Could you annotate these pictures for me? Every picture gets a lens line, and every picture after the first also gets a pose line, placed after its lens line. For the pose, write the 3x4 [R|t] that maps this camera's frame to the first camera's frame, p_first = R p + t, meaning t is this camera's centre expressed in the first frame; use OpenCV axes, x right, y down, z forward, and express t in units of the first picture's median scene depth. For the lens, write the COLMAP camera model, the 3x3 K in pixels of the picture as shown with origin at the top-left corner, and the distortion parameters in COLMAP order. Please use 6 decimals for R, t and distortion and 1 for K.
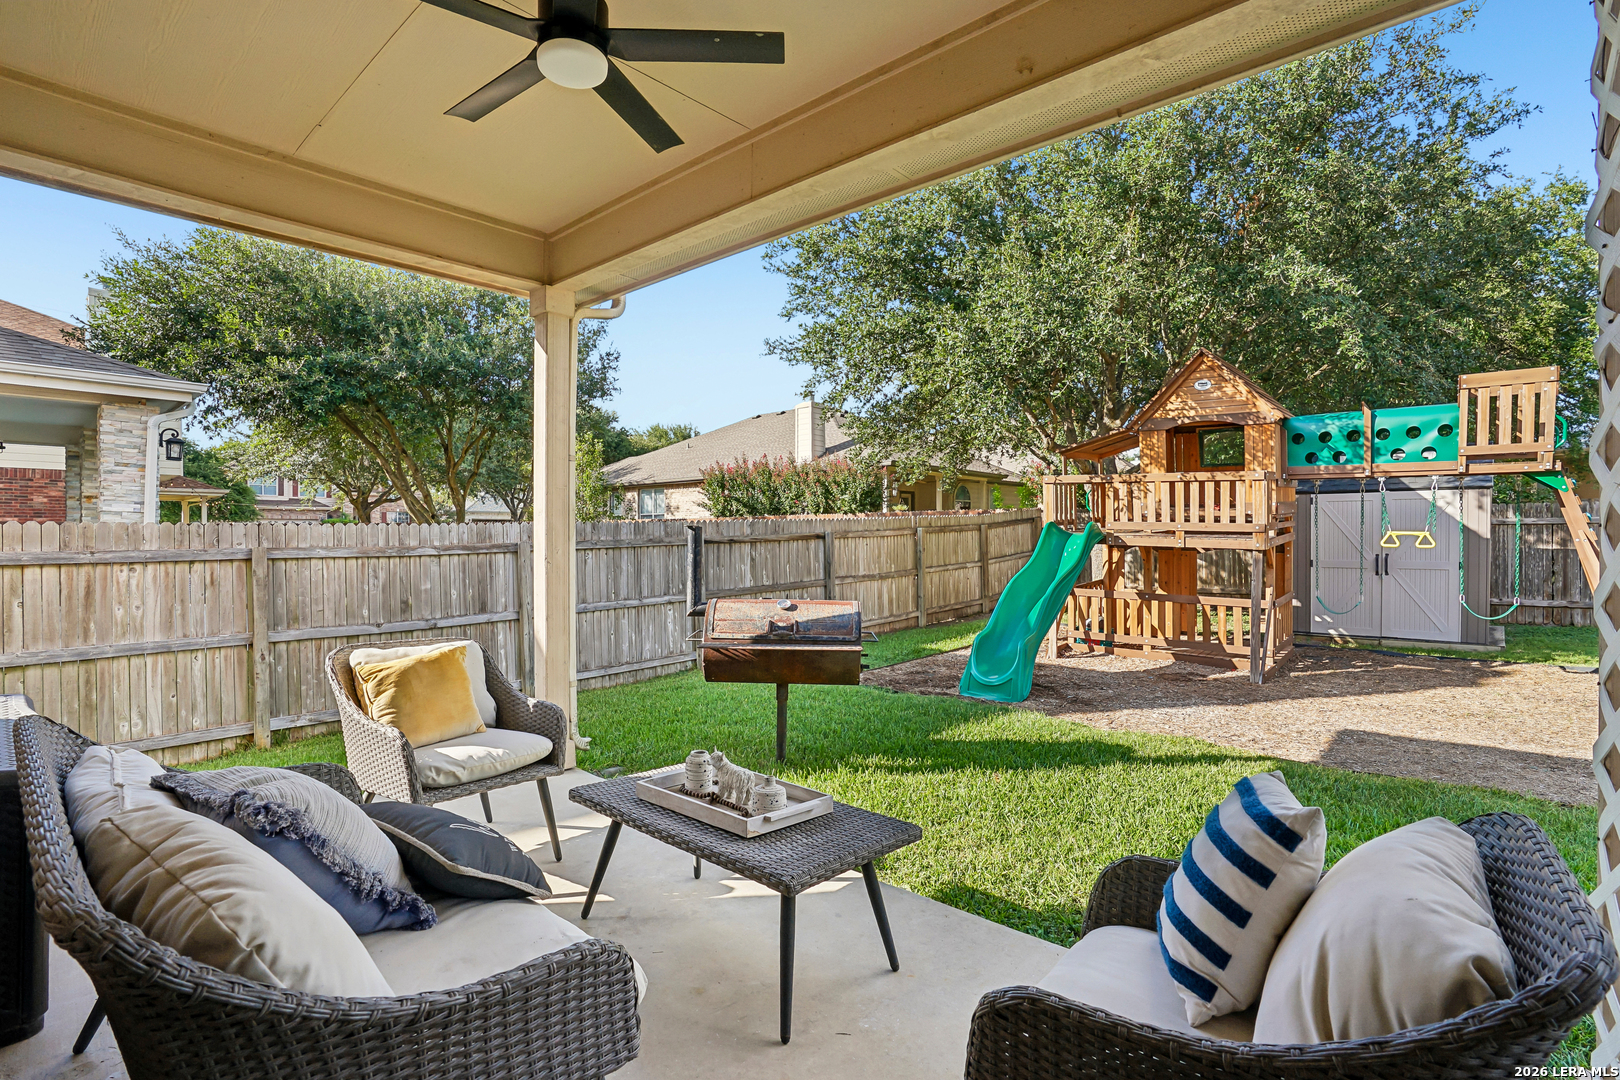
lens RADIAL K [[796.4, 0, 771.4], [0, 796.4, 539.4], [0, 0, 1]] dist [-0.029977, 0.000087]
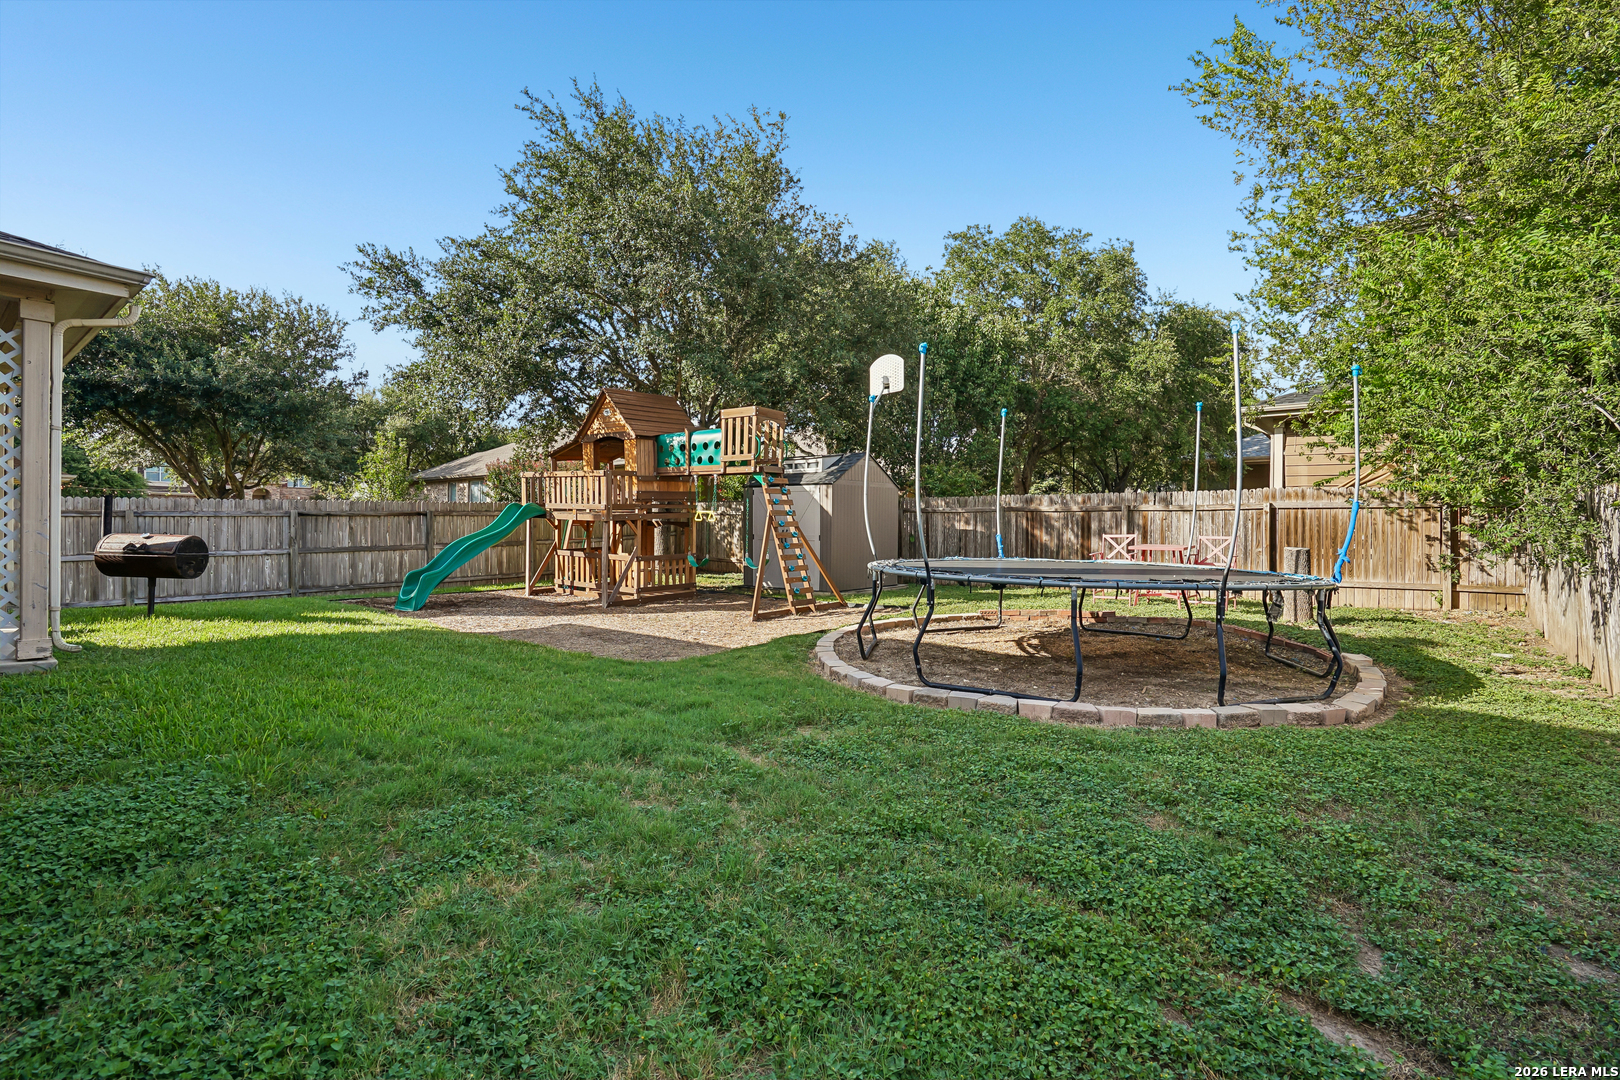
lens RADIAL K [[796.4, 0, 771.4], [0, 796.4, 539.4], [0, 0, 1]] dist [-0.029977, 0.000087]
pose [[0.999576, 0.012583, 0.026243, 0.948172], [-0.012744, 0.999901, 0.005961, 0.037293], [-0.026166, -0.006293, 0.999638, -0.600713]]
